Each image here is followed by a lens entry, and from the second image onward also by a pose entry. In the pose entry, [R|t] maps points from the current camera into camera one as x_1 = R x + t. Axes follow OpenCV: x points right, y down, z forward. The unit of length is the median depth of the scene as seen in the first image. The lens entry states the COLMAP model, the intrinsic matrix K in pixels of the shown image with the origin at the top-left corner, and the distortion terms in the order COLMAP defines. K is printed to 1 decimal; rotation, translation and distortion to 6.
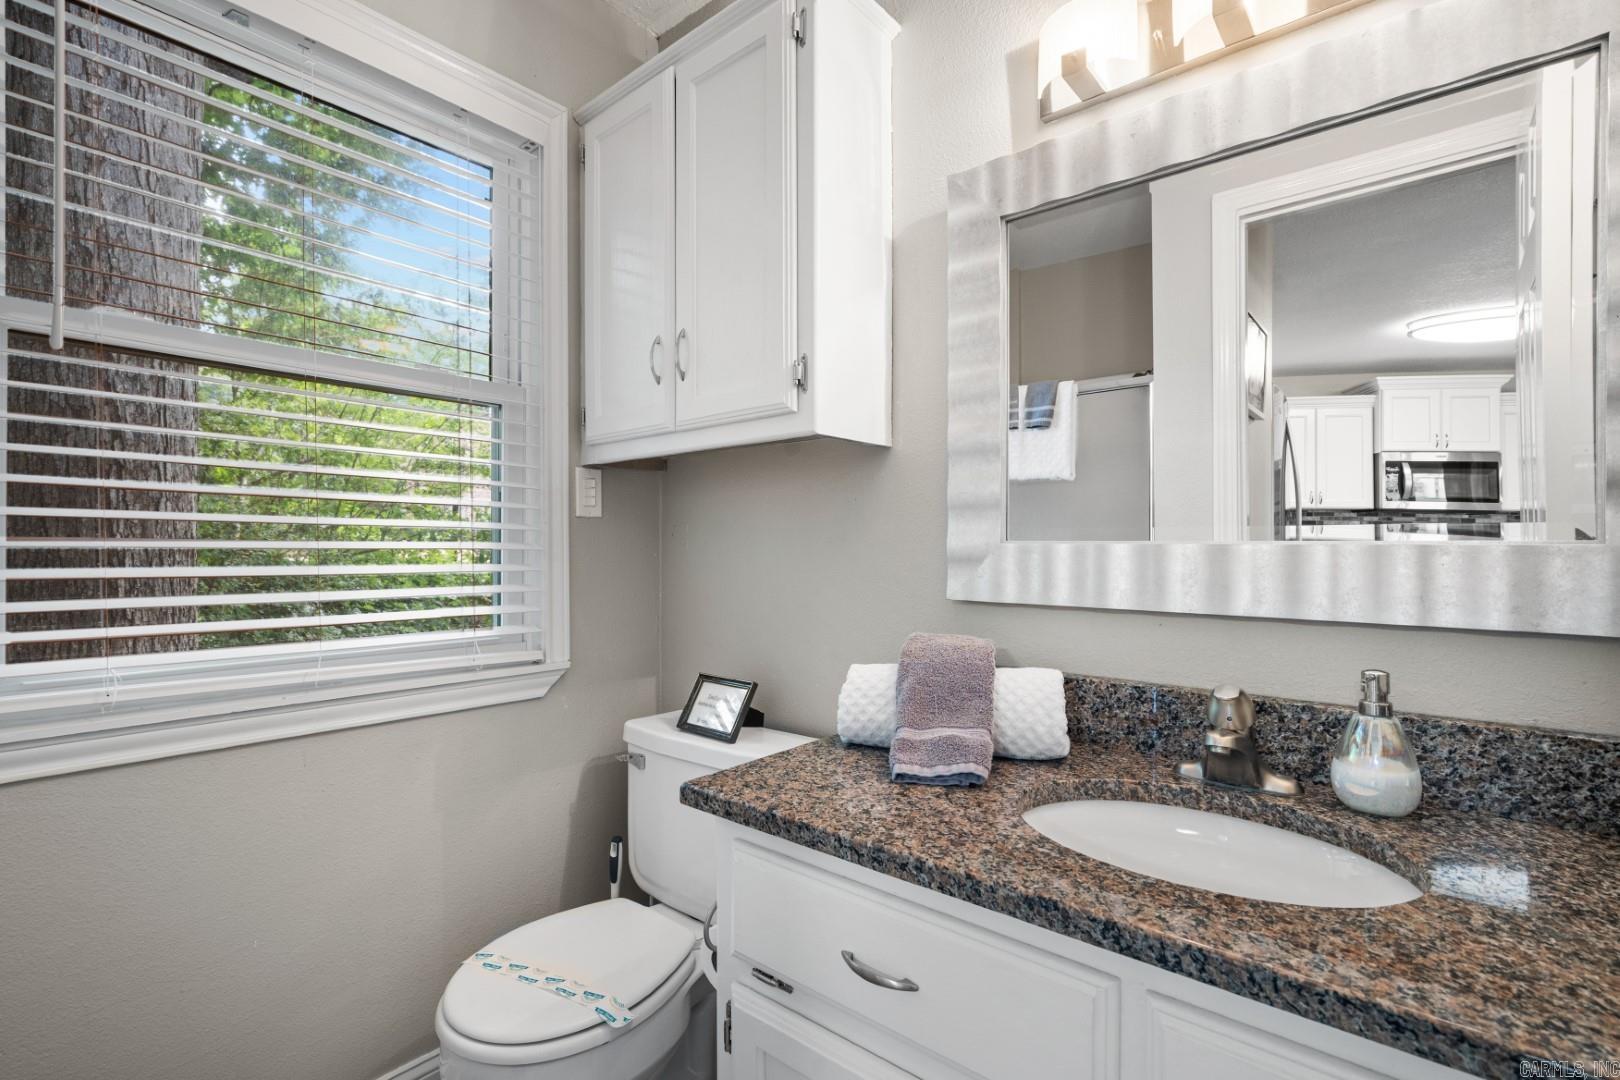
lens RADIAL K [[742.8, 0, 807.1], [0, 742.8, 545.1], [0, 0, 1]] dist [-0.001378, 0.002853]
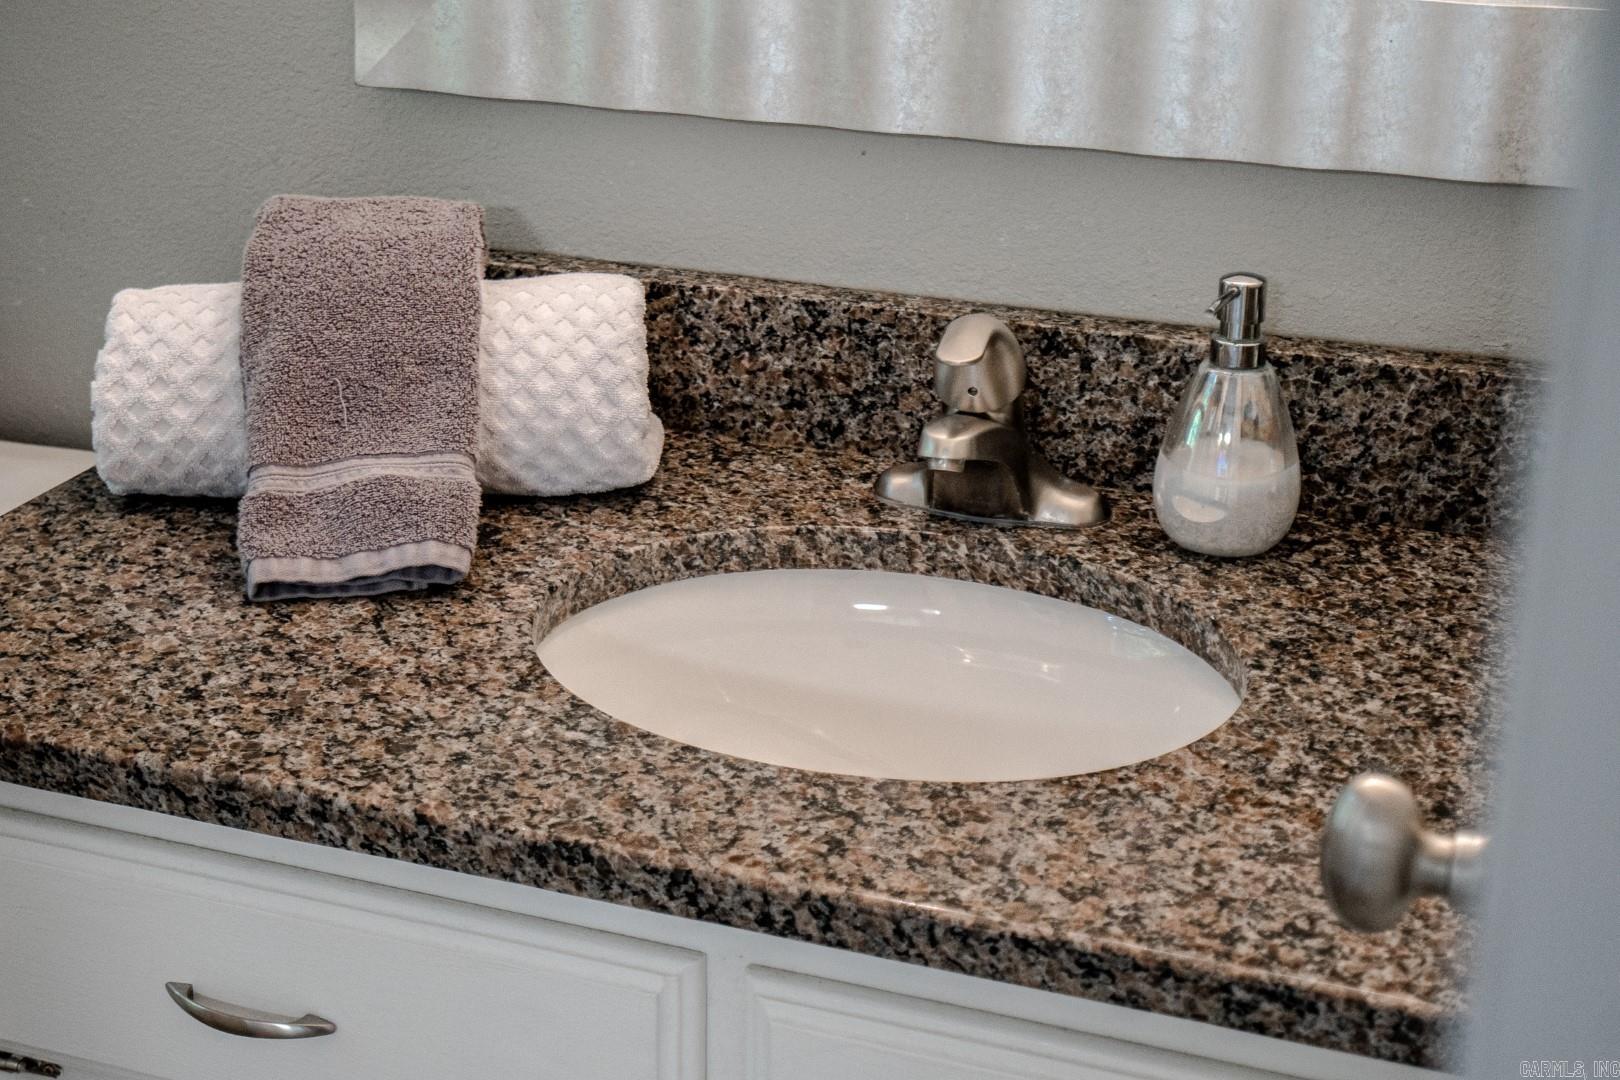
lens RADIAL K [[2394.7, 0, 800.4], [0, 2394.7, 531.9], [0, 0, 1]] dist [0.067774, 0.000000]
pose [[0.941232, -0.125466, 0.313593, -0.016451], [-0.004280, 0.923942, 0.382507, -0.277043], [-0.337734, -0.361370, 0.869107, -0.323483]]
